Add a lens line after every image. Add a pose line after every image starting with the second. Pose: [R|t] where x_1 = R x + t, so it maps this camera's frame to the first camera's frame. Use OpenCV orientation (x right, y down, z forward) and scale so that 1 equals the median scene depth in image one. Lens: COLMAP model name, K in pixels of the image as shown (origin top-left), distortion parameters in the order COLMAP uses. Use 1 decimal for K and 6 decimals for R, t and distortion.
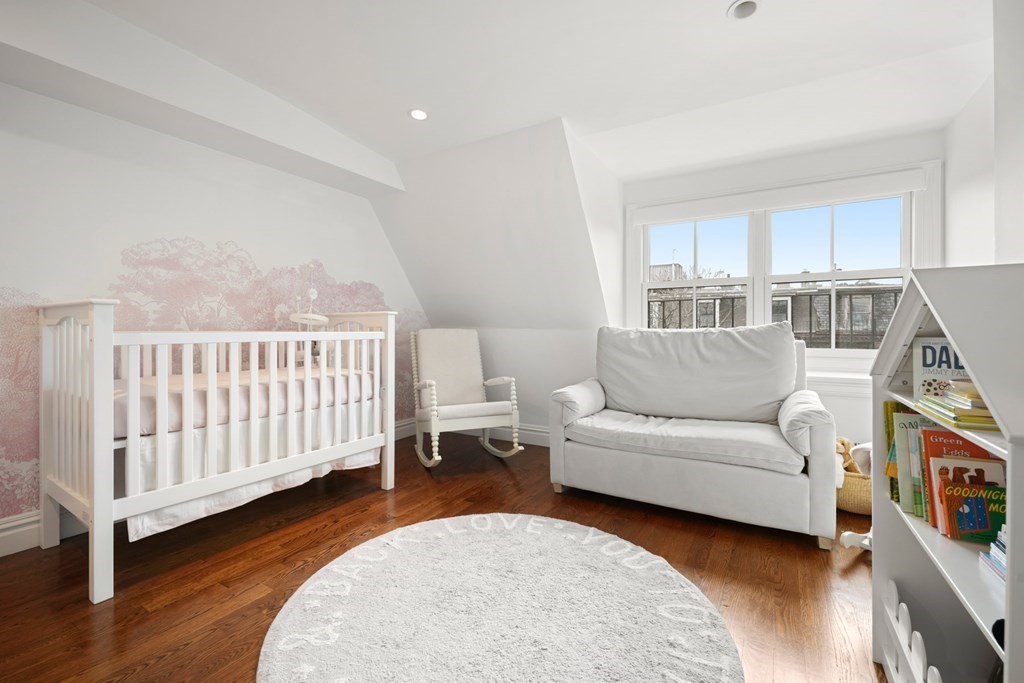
lens RADIAL K [[436.0, 0, 511.9], [0, 436.0, 339.7], [0, 0, 1]] dist [0.006507, -0.003623]
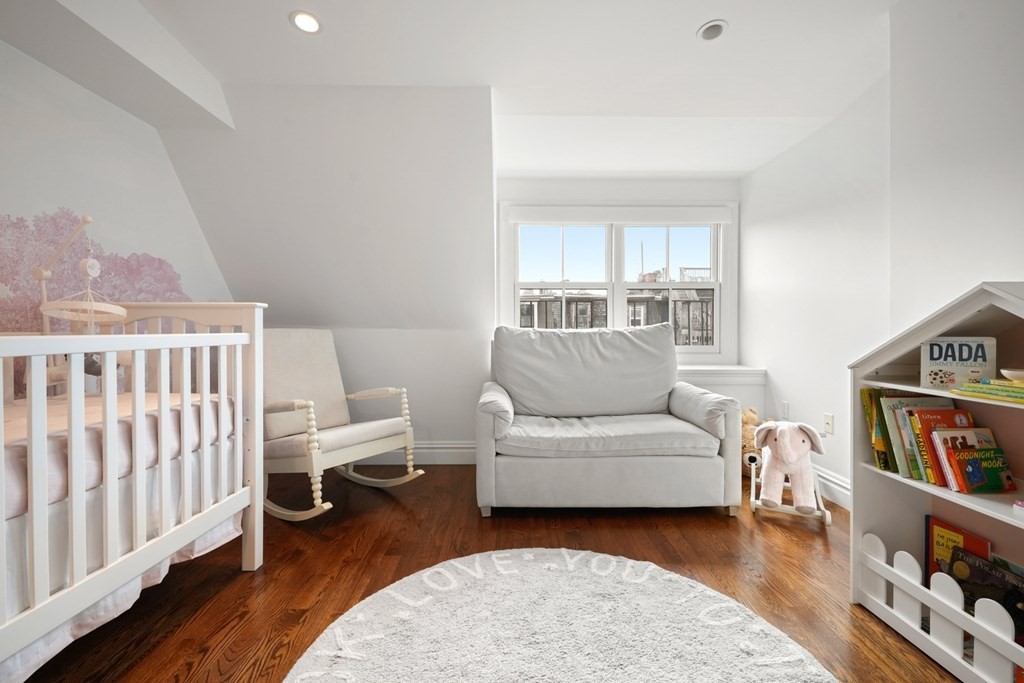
lens RADIAL K [[436.0, 0, 511.9], [0, 436.0, 339.7], [0, 0, 1]] dist [0.006507, -0.003623]
pose [[0.851676, -0.011946, 0.523932, -0.305101], [0.011202, 0.999927, 0.004589, -0.006753], [-0.523948, 0.001960, 0.851748, 0.230559]]
